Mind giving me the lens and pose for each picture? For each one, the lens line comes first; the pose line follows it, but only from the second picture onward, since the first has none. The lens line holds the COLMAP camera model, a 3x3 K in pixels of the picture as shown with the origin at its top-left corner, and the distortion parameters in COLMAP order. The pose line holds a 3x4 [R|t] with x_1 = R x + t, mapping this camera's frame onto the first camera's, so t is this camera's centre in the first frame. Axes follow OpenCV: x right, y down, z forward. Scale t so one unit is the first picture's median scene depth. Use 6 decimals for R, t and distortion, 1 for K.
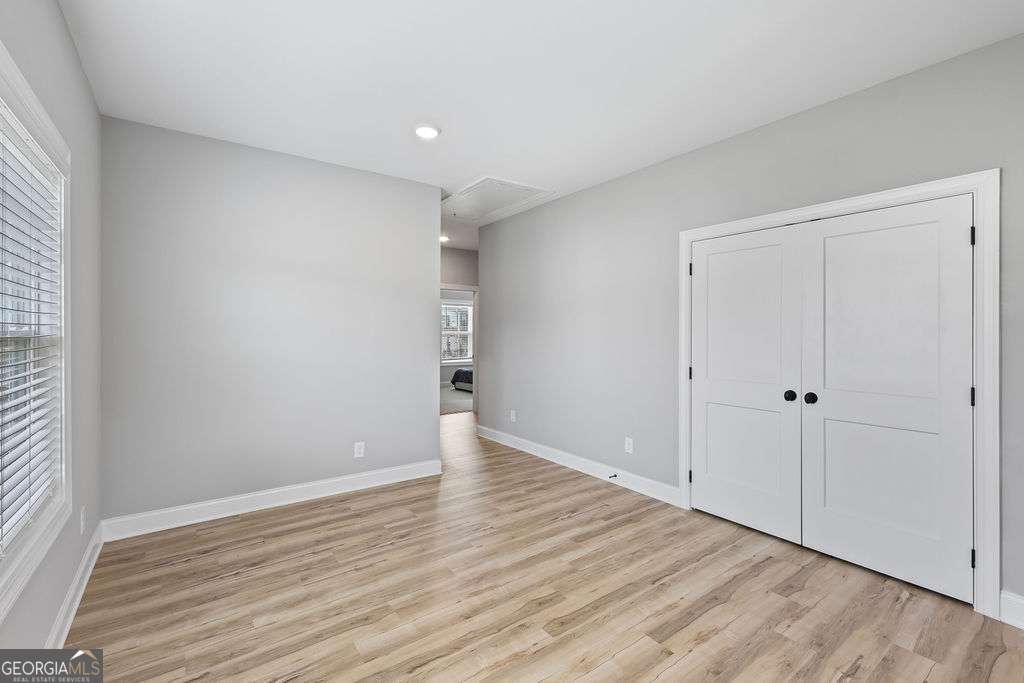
lens RADIAL K [[442.9, 0, 511.5], [0, 442.9, 336.7], [0, 0, 1]] dist [-0.001580, -0.000018]
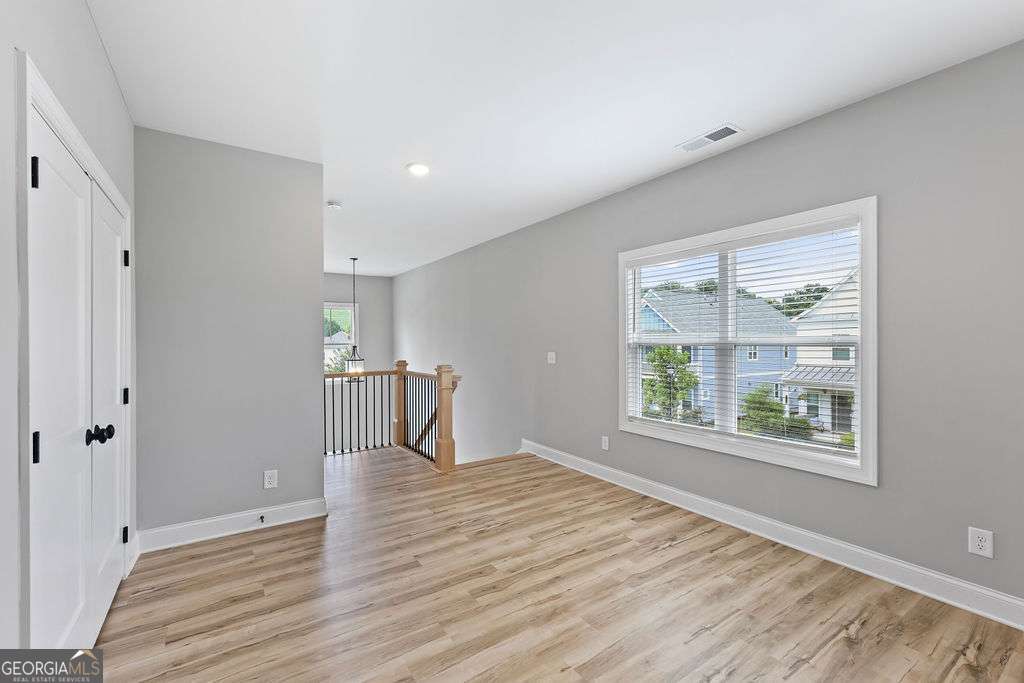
lens RADIAL K [[442.9, 0, 514.3], [0, 442.9, 341.8], [0, 0, 1]] dist [-0.001580, -0.000018]
pose [[-0.999017, 0.001252, 0.044322, -0.034304], [0.001474, 0.999987, 0.004966, -0.013248], [-0.044315, 0.005026, -0.999005, 2.101533]]
